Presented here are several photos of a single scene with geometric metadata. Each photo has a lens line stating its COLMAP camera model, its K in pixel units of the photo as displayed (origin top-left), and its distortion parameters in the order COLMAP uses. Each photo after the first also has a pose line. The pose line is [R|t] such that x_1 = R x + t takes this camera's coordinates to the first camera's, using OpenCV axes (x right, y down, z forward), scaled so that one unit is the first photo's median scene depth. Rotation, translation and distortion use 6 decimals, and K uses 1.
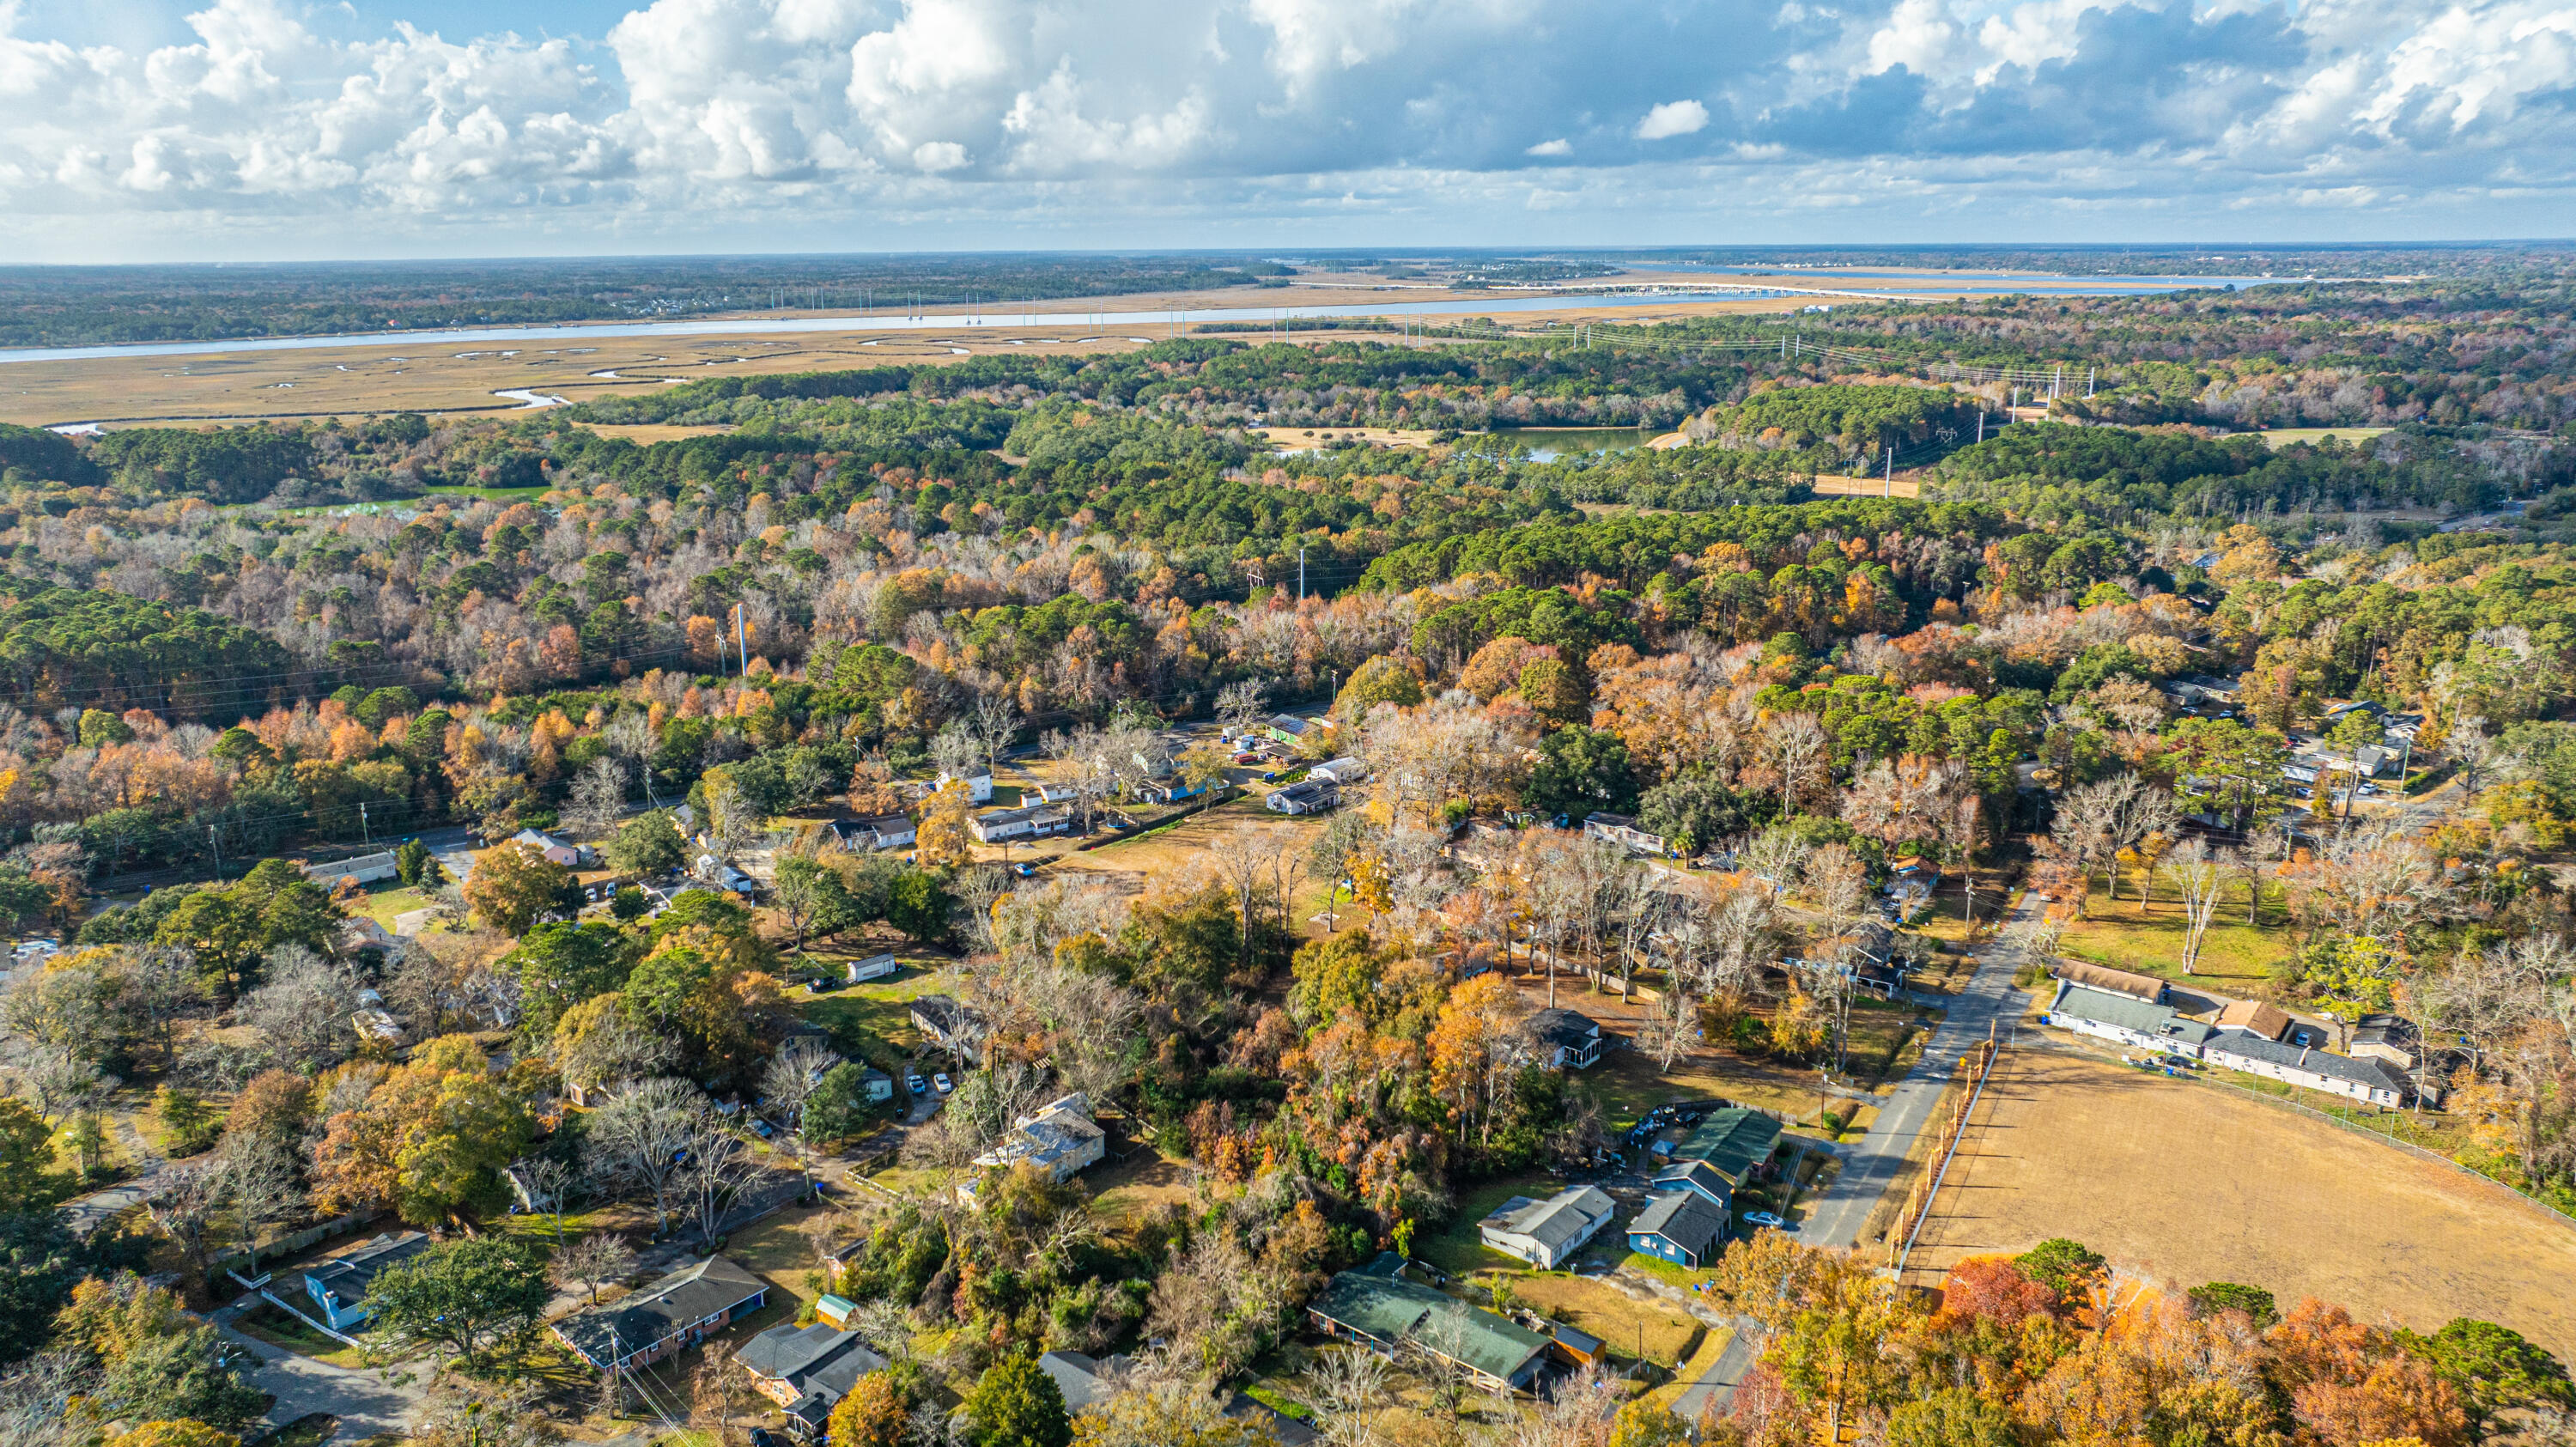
lens RADIAL K [[1808.0, 0, 1285.8], [0, 1808.0, 710.1], [0, 0, 1]] dist [-0.037191, 0.038728]
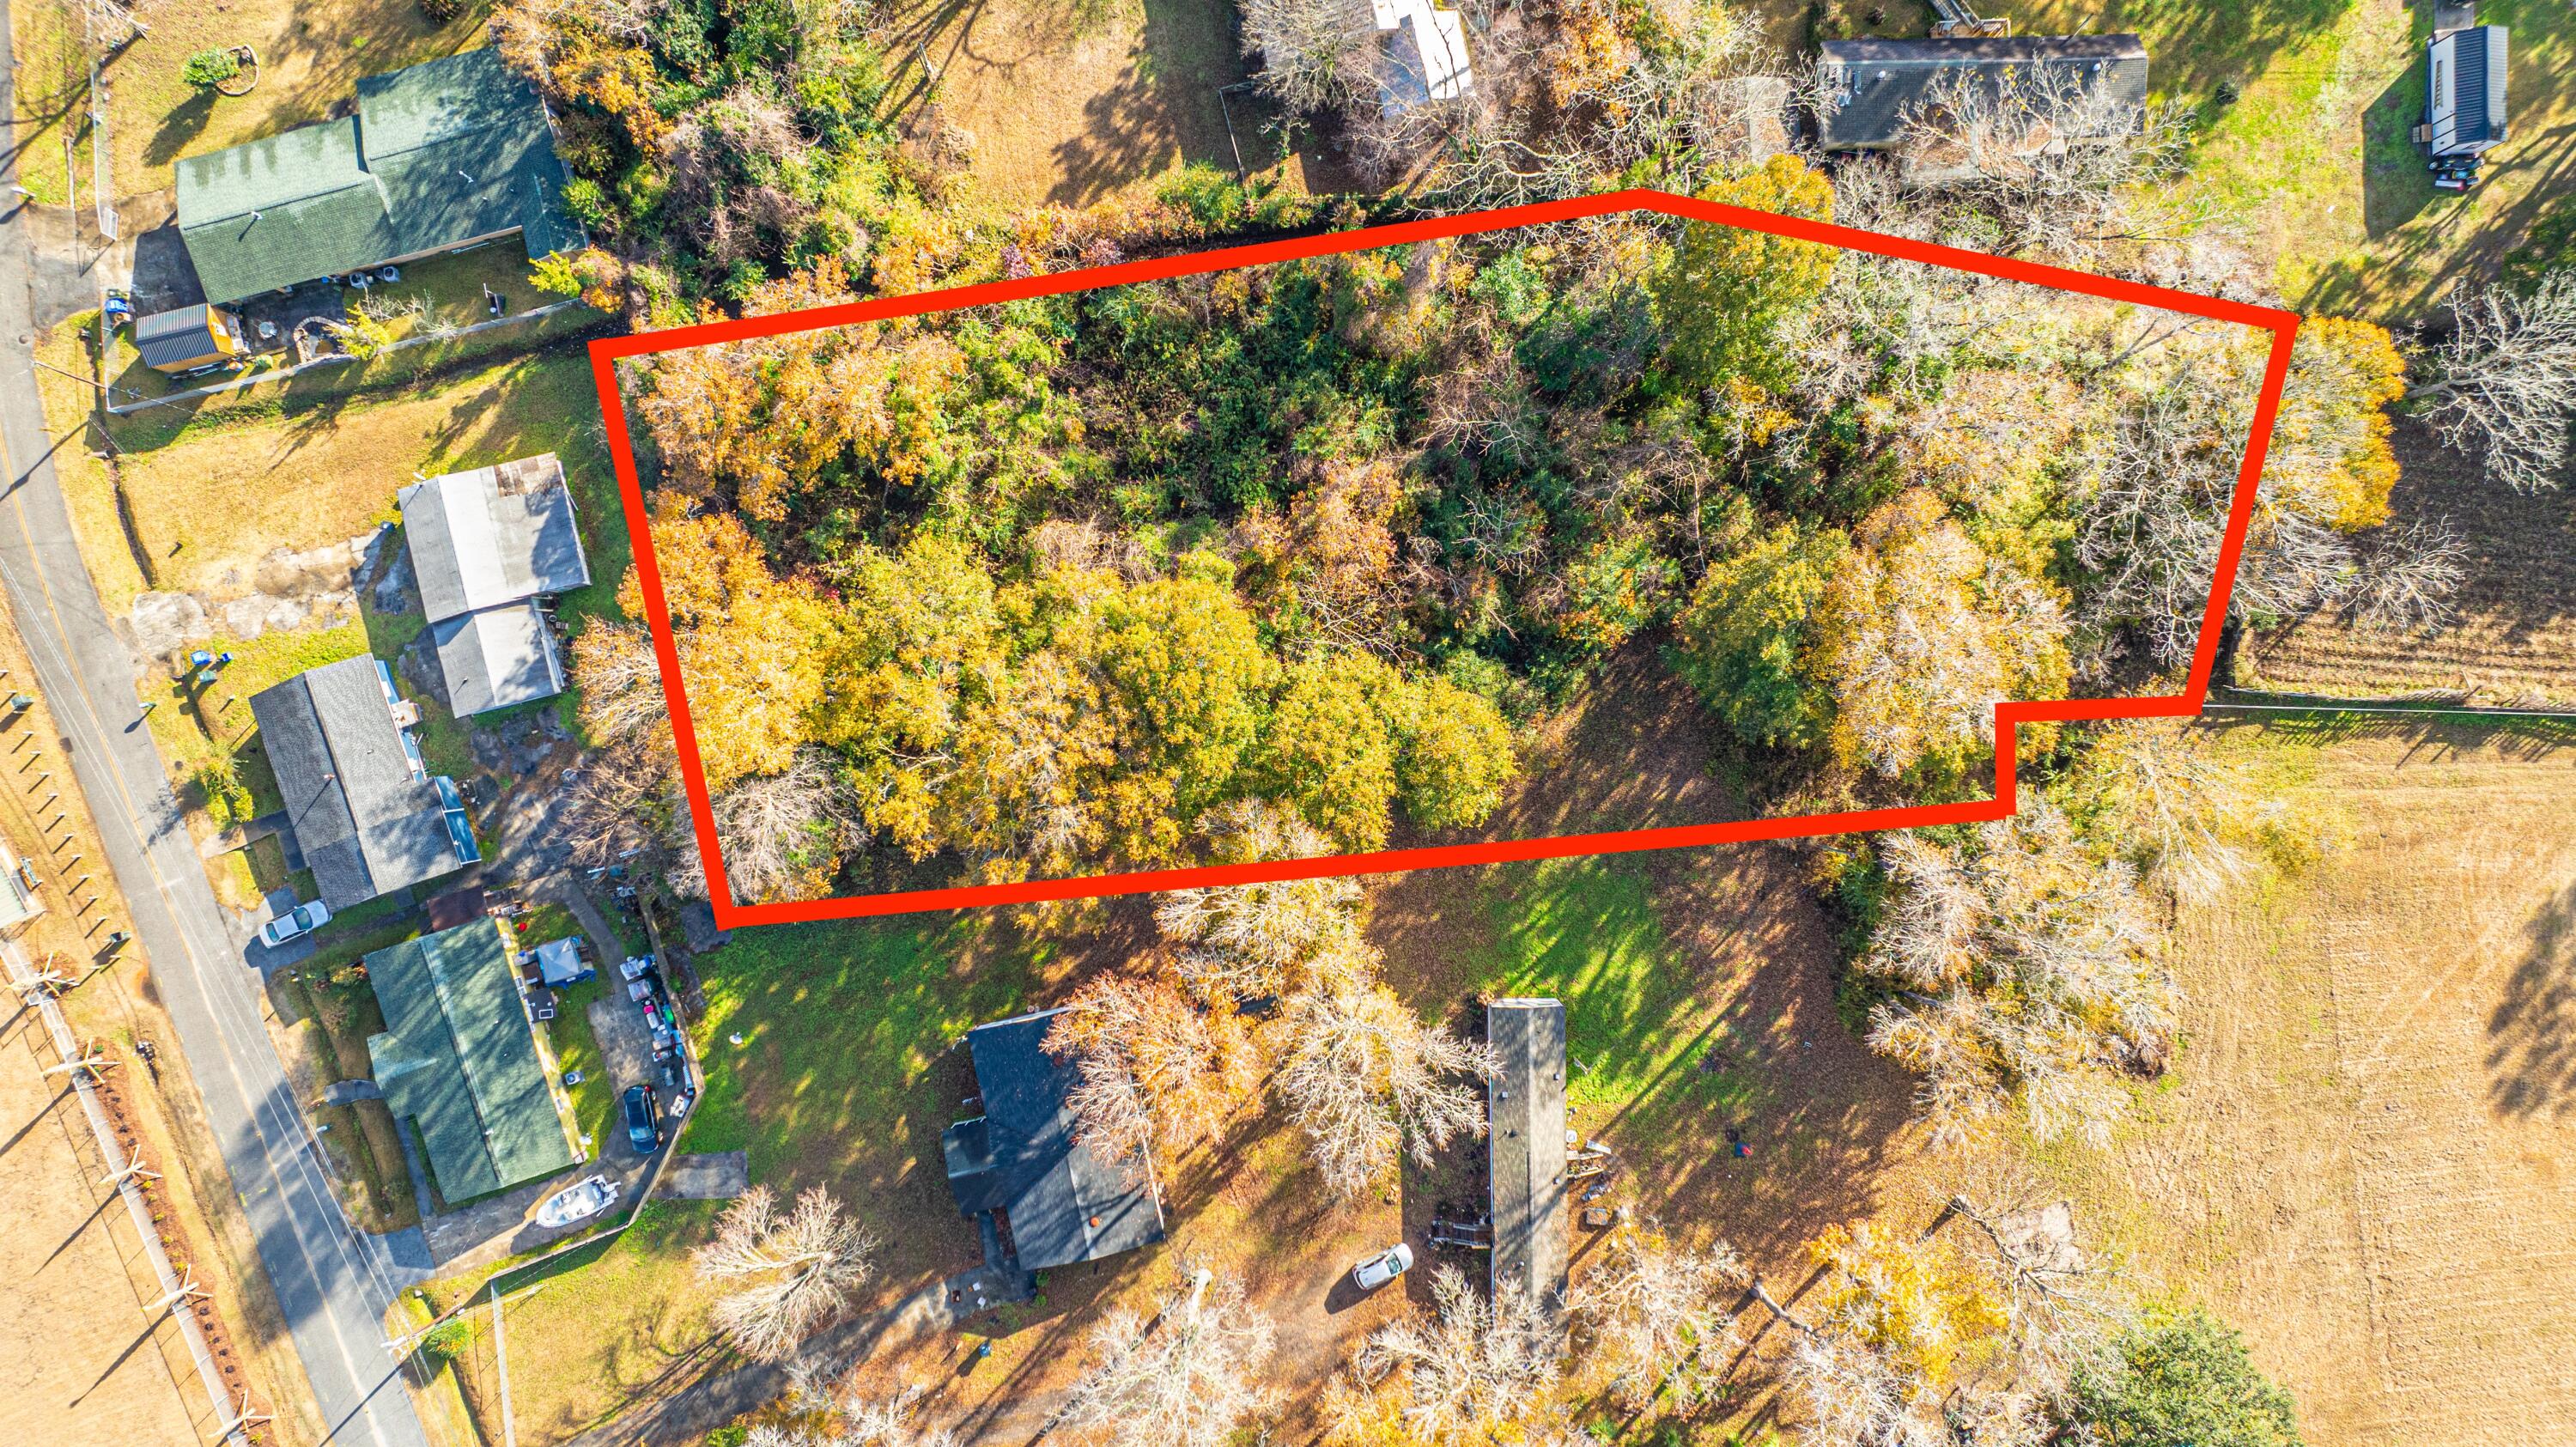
lens RADIAL K [[1808.0, 0, 1275.7], [0, 1808.0, 710.5], [0, 0, 1]] dist [-0.037191, 0.038728]
pose [[-0.595667, 0.802844, 0.024951, 0.007027], [-0.182297, -0.165376, 0.969236, -0.073500], [0.782272, 0.572793, 0.244865, 0.280119]]
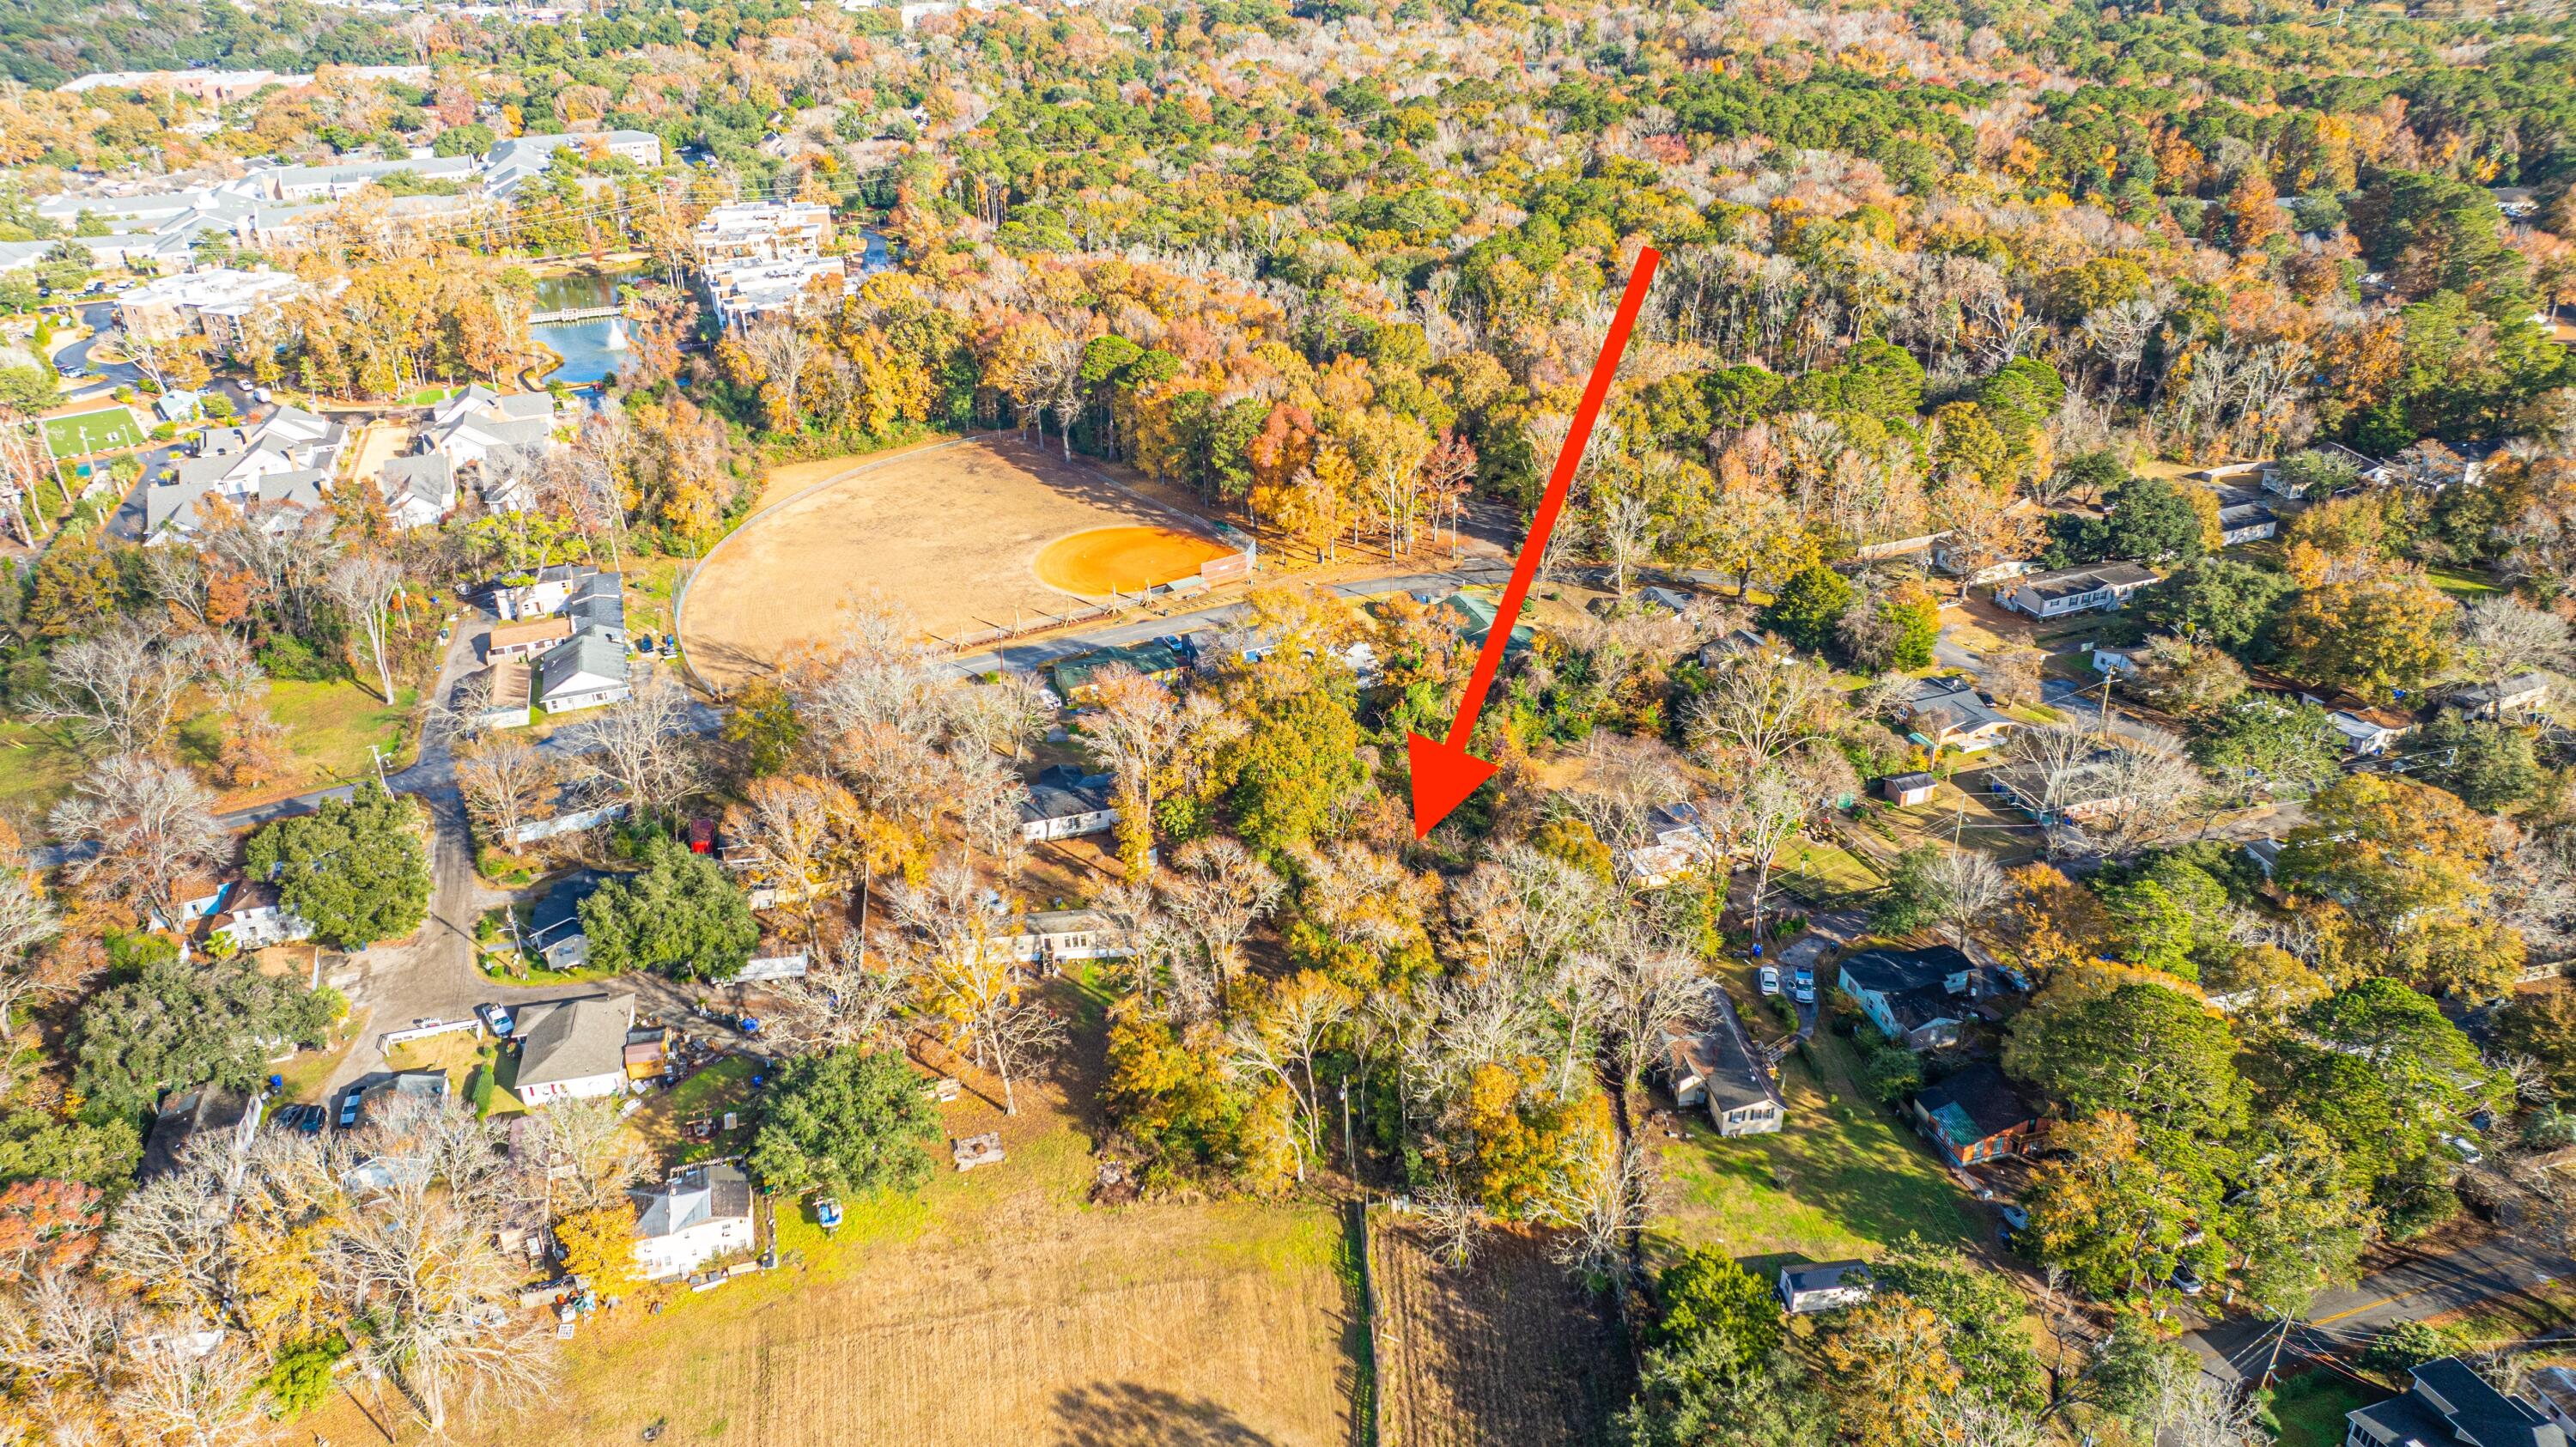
lens RADIAL K [[1808.0, 0, 1292.2], [0, 1808.0, 725.4], [0, 0, 1]] dist [-0.037191, 0.038728]
pose [[-0.844785, -0.219431, 0.488045, -0.113125], [0.163128, 0.763033, 0.625436, -0.117234], [-0.509635, 0.607973, -0.608803, 0.463472]]
